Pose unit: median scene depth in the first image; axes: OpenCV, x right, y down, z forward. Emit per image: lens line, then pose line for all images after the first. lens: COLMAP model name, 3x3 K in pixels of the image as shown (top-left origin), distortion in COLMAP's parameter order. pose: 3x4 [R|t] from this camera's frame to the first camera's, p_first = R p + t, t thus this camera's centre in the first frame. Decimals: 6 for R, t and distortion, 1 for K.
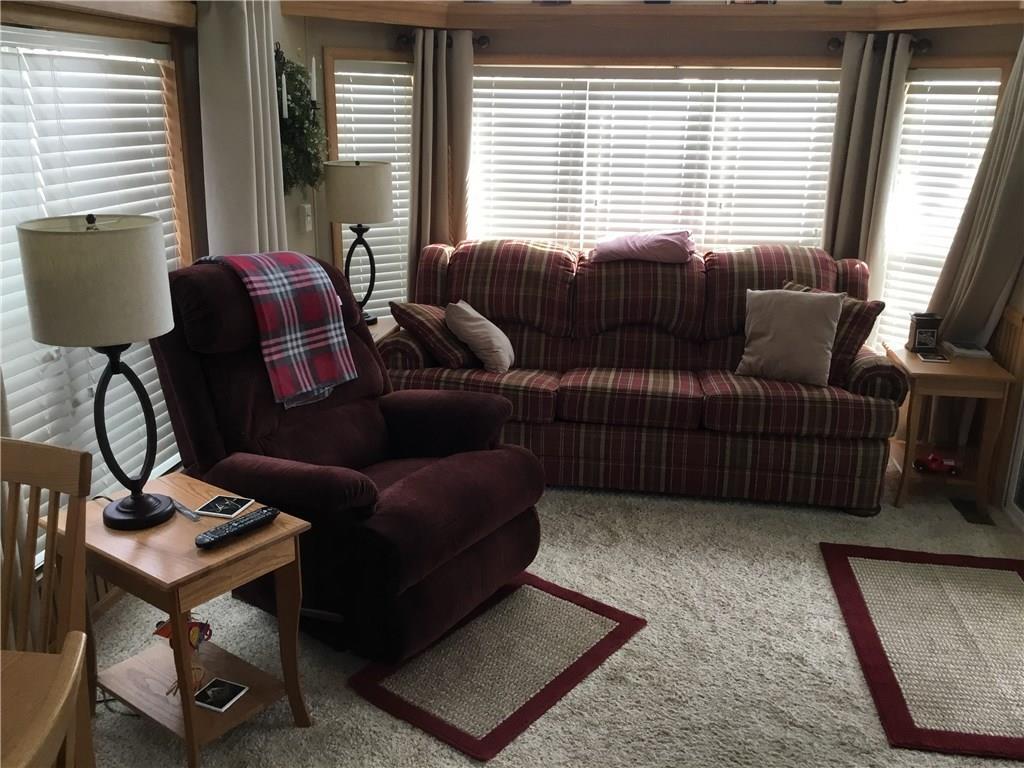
lens RADIAL K [[925.4, 0, 510.8], [0, 925.4, 381.8], [0, 0, 1]] dist [0.038057, -0.054082]
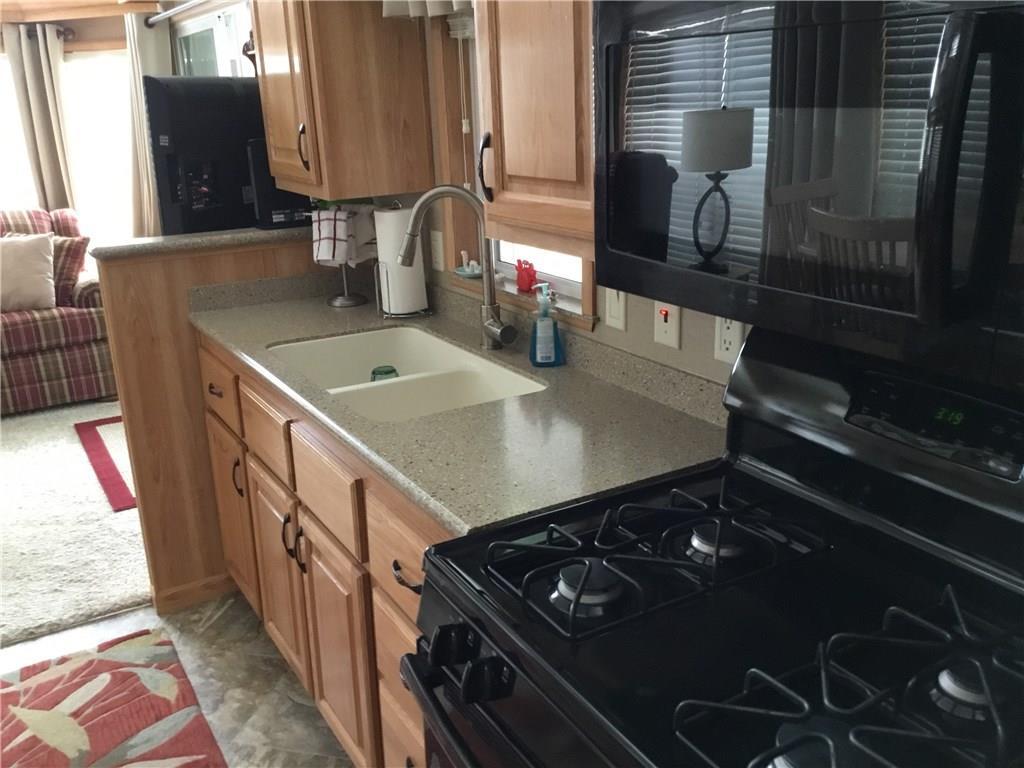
lens RADIAL K [[925.4, 0, 509.0], [0, 925.4, 389.7], [0, 0, 1]] dist [0.038057, -0.054082]
pose [[0.771605, -0.239058, 0.589472, 0.045972], [0.234306, 0.968351, 0.086009, 0.143630], [-0.591377, 0.071752, 0.803197, -0.346574]]
